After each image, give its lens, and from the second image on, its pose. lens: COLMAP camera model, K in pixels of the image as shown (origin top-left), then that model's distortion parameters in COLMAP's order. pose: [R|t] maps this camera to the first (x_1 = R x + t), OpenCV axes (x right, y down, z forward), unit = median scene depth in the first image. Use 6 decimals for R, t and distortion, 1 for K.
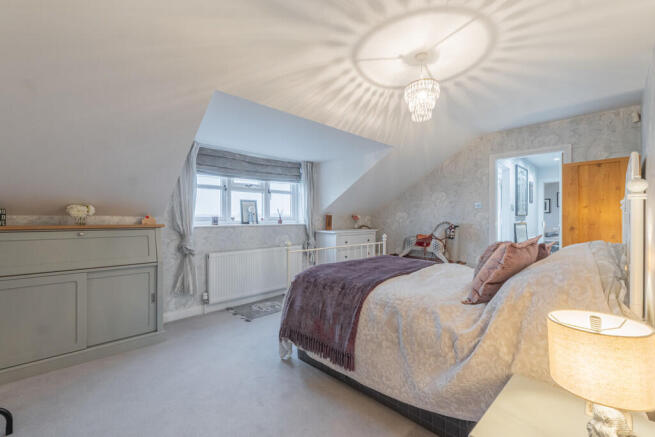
lens RADIAL K [[275.5, 0, 325.3], [0, 275.5, 220.2], [0, 0, 1]] dist [-0.001211, -0.000464]
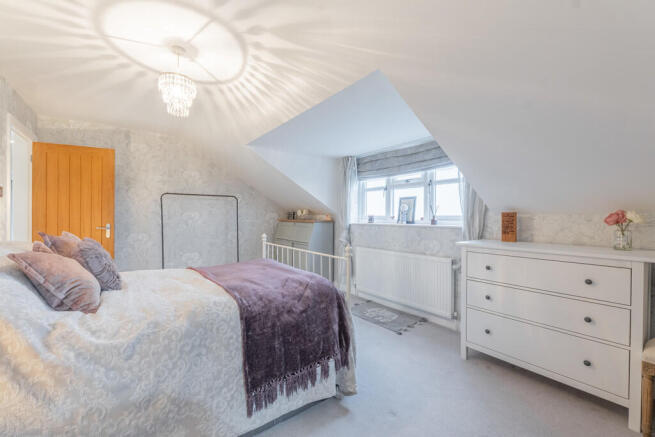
lens RADIAL K [[275.5, 0, 326.2], [0, 275.5, 219.4], [0, 0, 1]] dist [-0.001211, -0.000464]
pose [[-0.122145, 0.009654, -0.992465, 0.699311], [-0.014455, 0.999829, 0.011505, -0.007383], [0.992407, 0.015751, -0.121985, 0.915430]]
